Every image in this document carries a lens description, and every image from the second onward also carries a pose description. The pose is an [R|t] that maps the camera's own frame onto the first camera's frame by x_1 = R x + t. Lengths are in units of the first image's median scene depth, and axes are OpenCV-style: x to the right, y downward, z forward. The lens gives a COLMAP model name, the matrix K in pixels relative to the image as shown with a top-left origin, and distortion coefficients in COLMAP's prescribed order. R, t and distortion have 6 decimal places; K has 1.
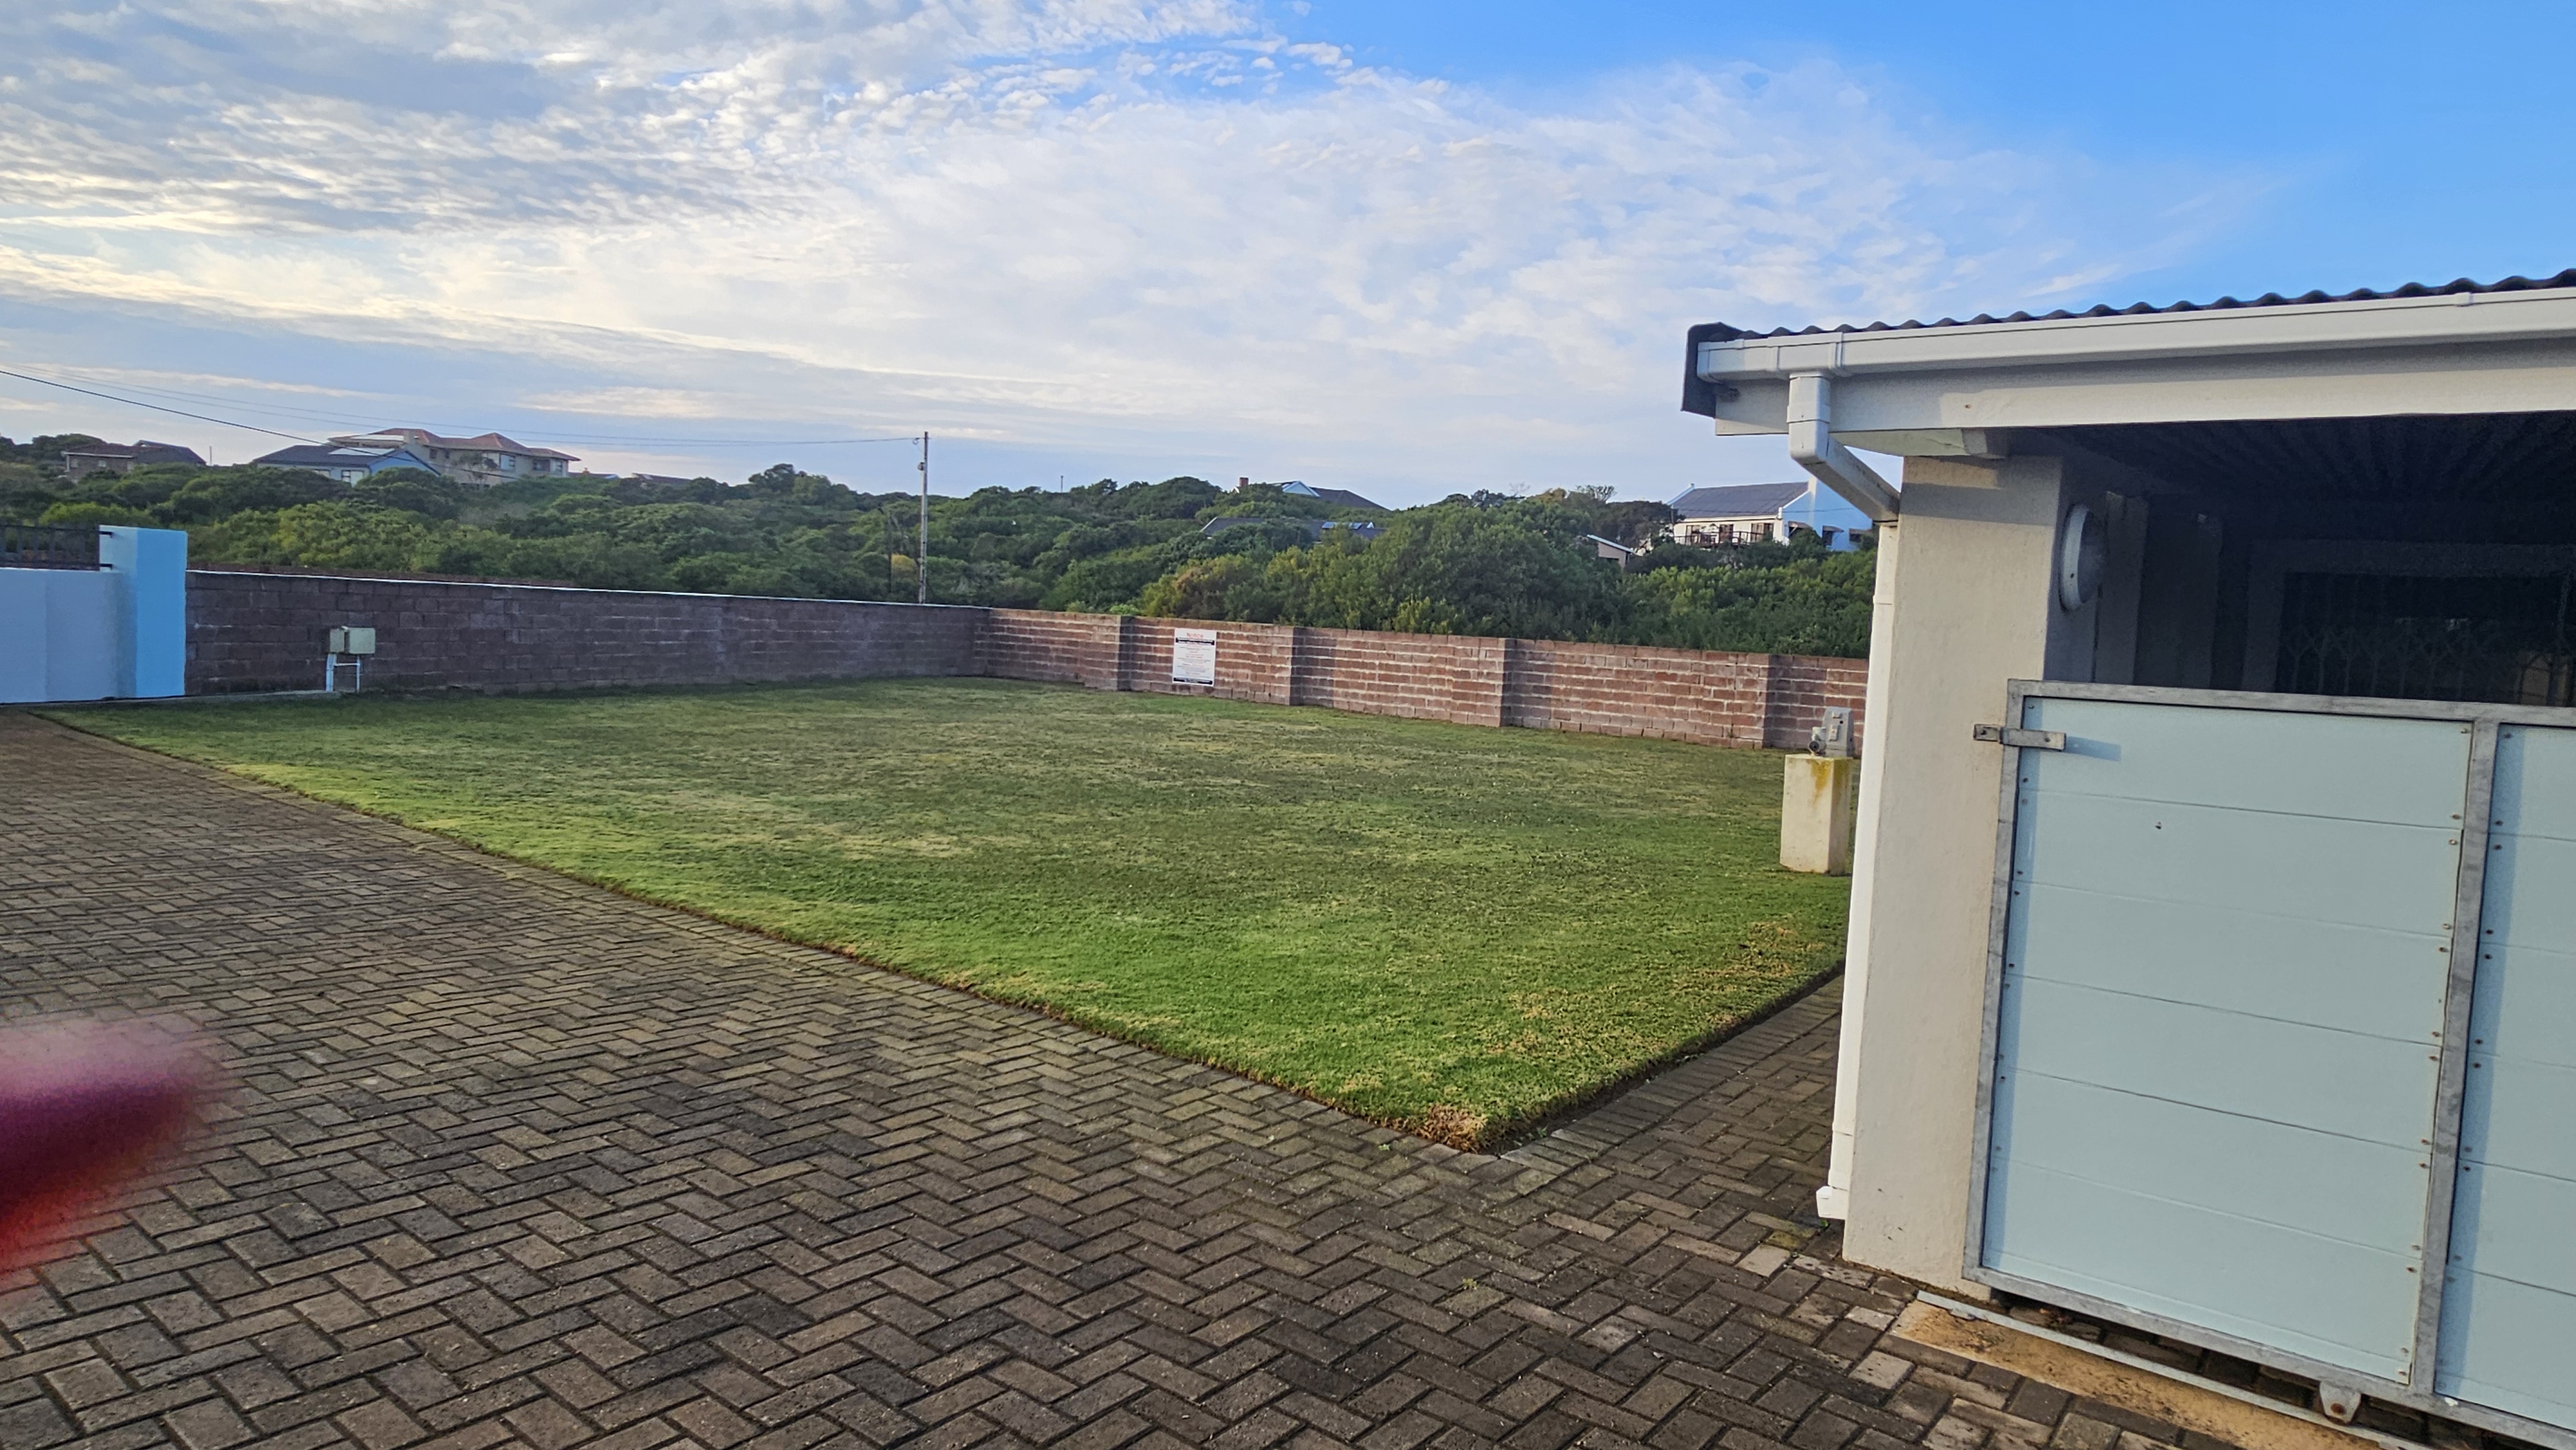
lens RADIAL K [[1477.6, 0, 1295.3], [0, 1477.6, 710.8], [0, 0, 1]] dist [0.005016, 0.000663]
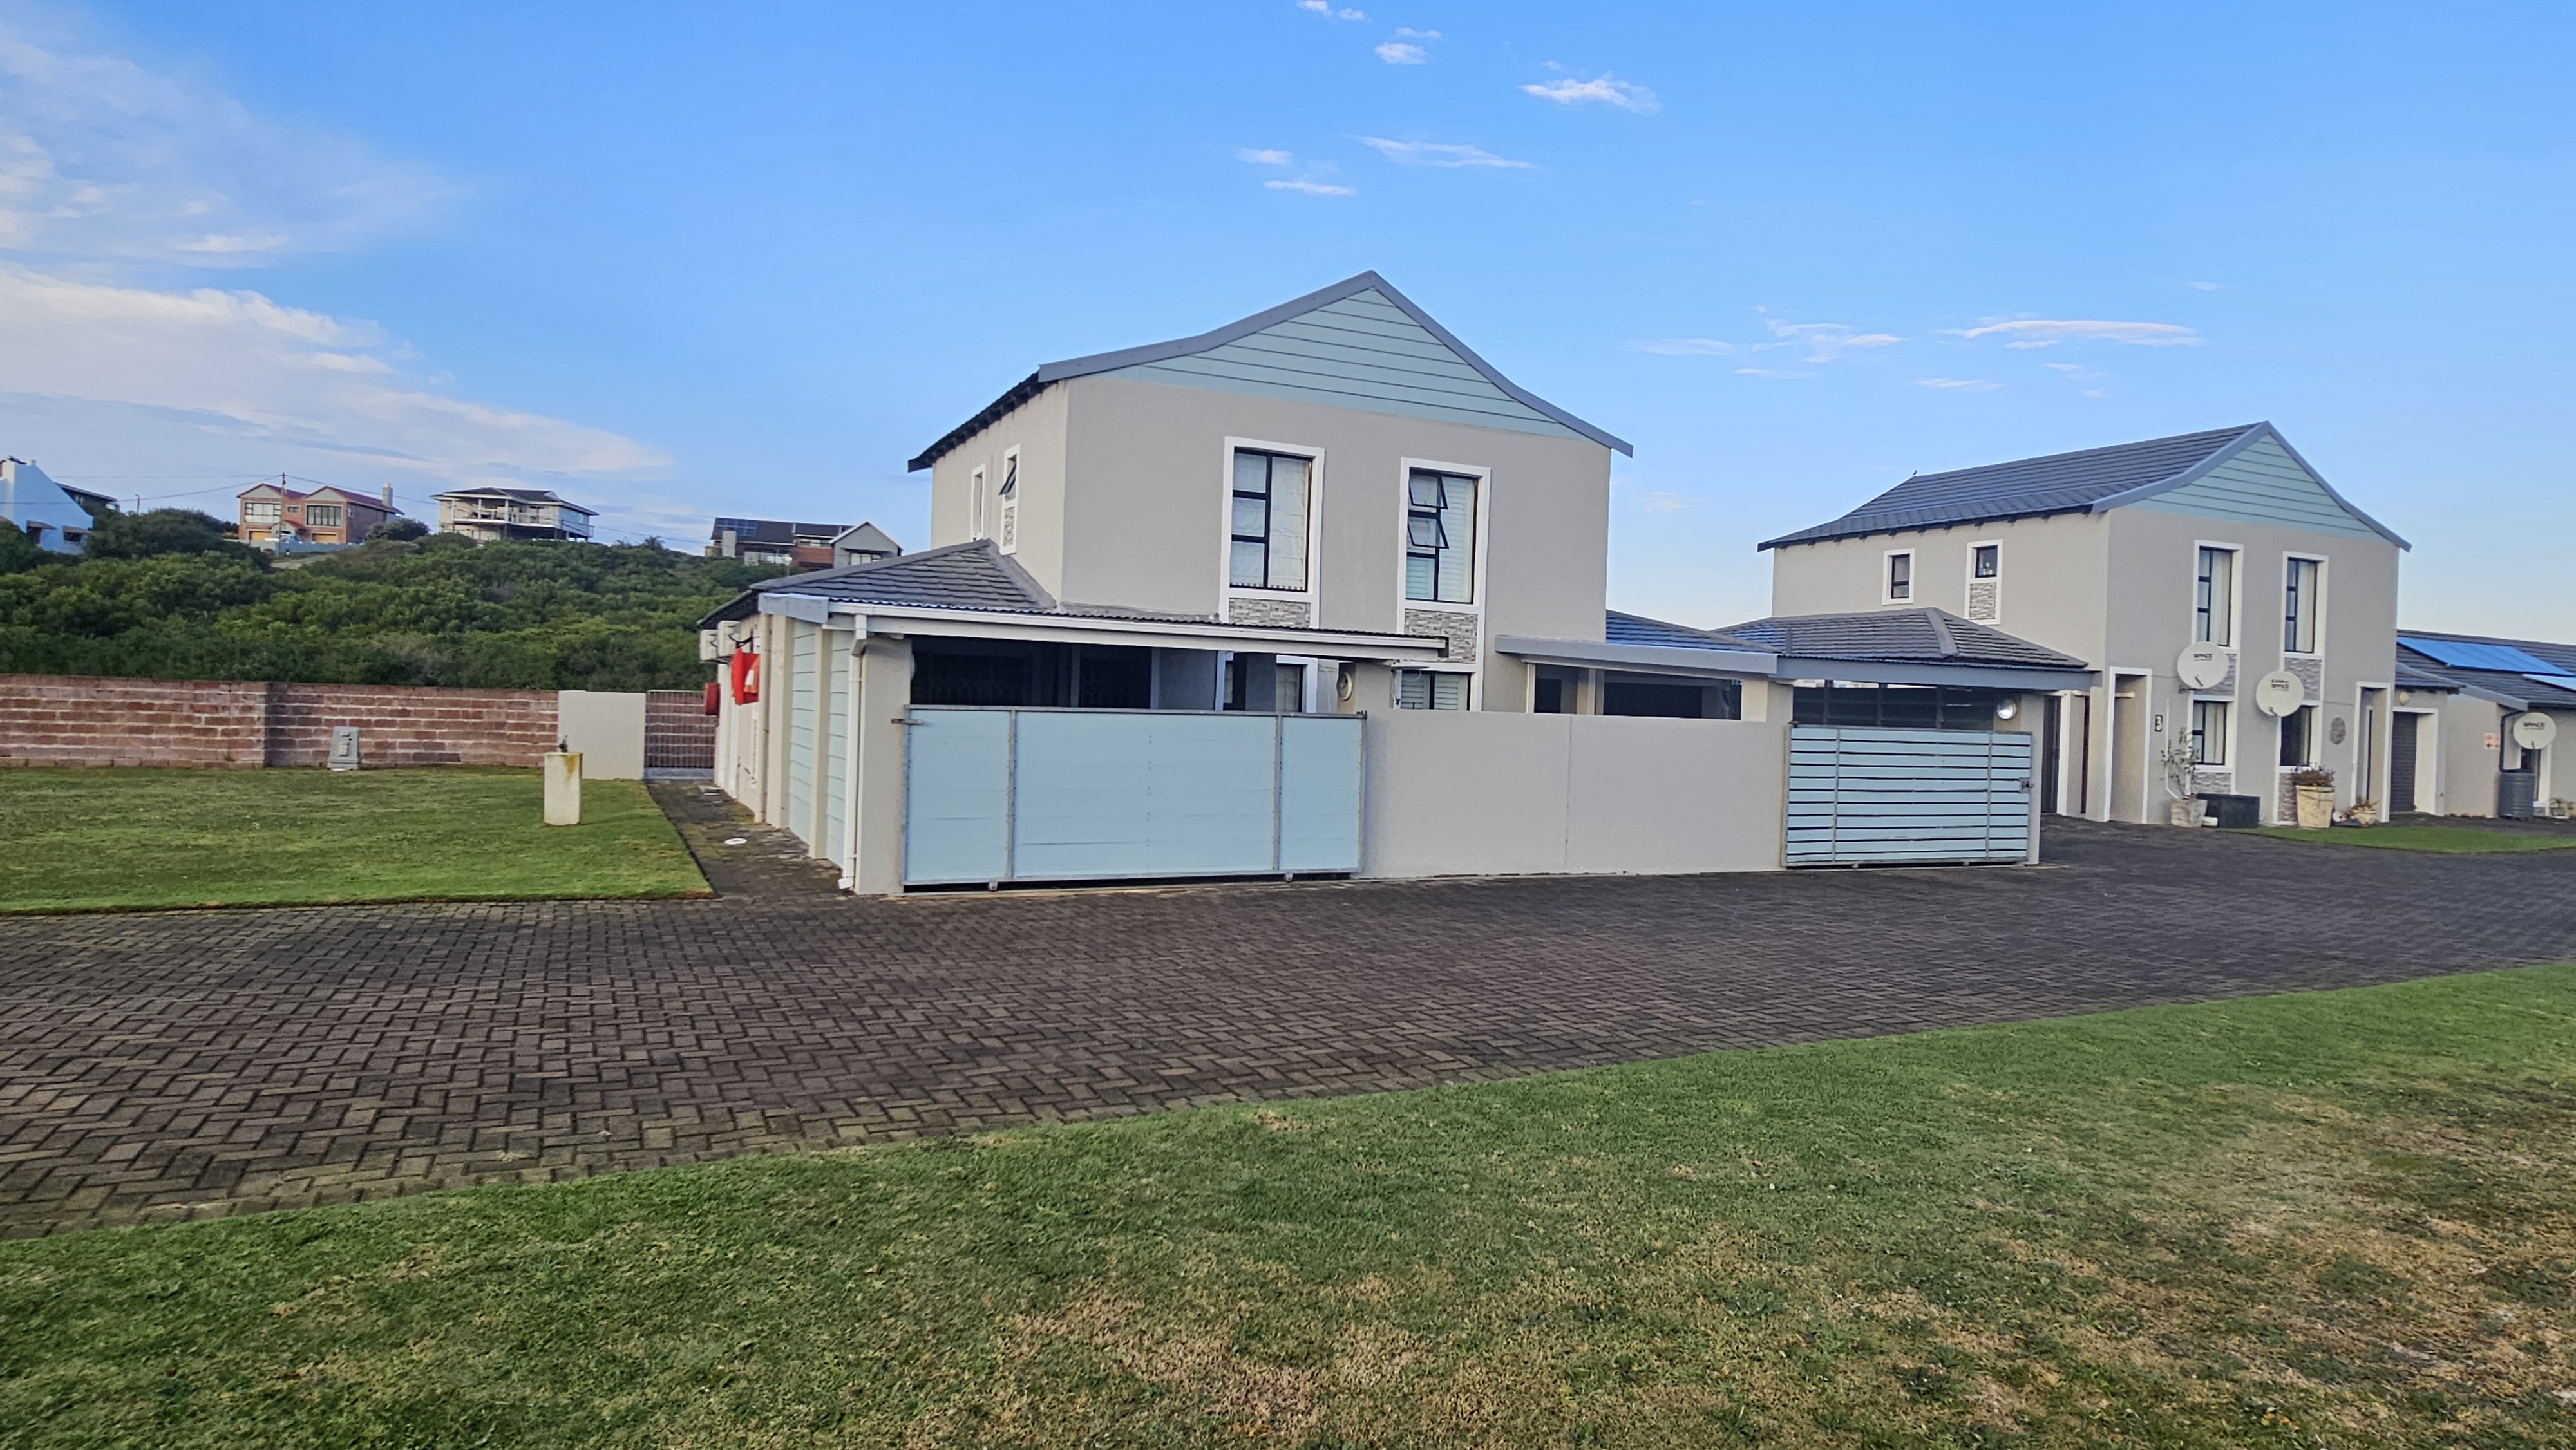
lens RADIAL K [[1511.3, 0, 1276.4], [0, 1511.3, 721.2], [0, 0, 1]] dist [-0.026180, -0.001429]
pose [[0.477213, -0.048211, 0.877464, -0.294488], [0.047391, 0.998453, 0.029084, -0.005945], [-0.877509, 0.027705, 0.478759, -0.192629]]
